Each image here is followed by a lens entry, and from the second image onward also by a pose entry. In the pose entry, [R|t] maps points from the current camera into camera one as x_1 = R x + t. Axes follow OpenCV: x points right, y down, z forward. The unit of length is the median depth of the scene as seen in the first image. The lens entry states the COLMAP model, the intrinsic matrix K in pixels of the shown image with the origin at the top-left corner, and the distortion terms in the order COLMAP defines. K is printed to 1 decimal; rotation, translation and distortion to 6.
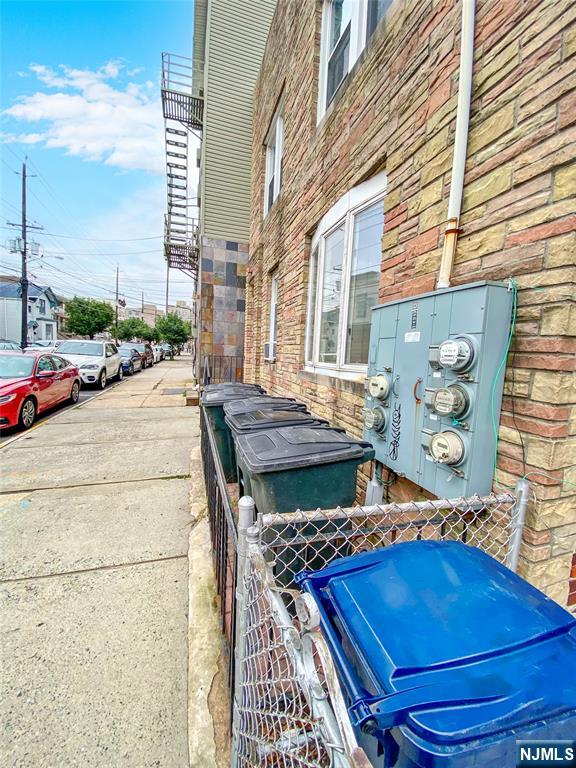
lens RADIAL K [[314.1, 0, 295.6], [0, 314.1, 382.9], [0, 0, 1]] dist [0.008895, -0.015066]
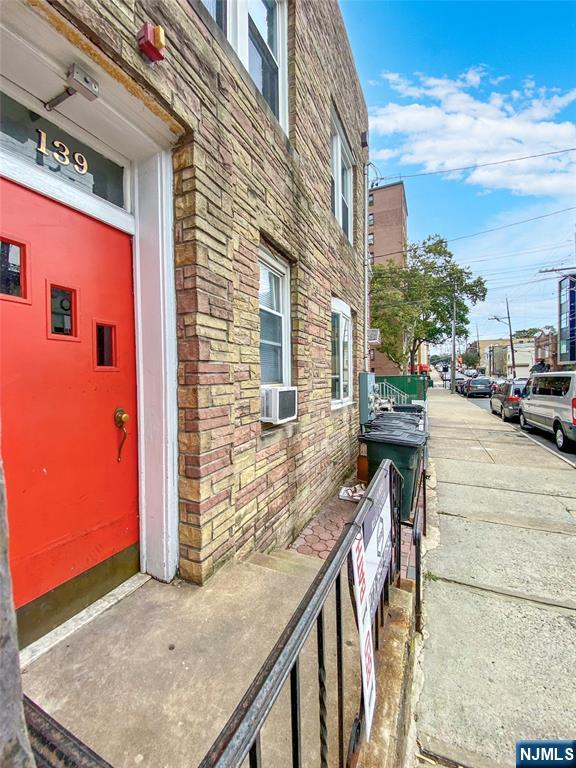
lens RADIAL K [[312.2, 0, 286.2], [0, 312.2, 380.7], [0, 0, 1]] dist [0.050057, -0.035477]
pose [[-0.730441, -0.048226, 0.681271, -0.849958], [0.038255, 0.993049, 0.111312, -0.381736], [-0.681904, 0.107369, -0.723518, 2.642786]]
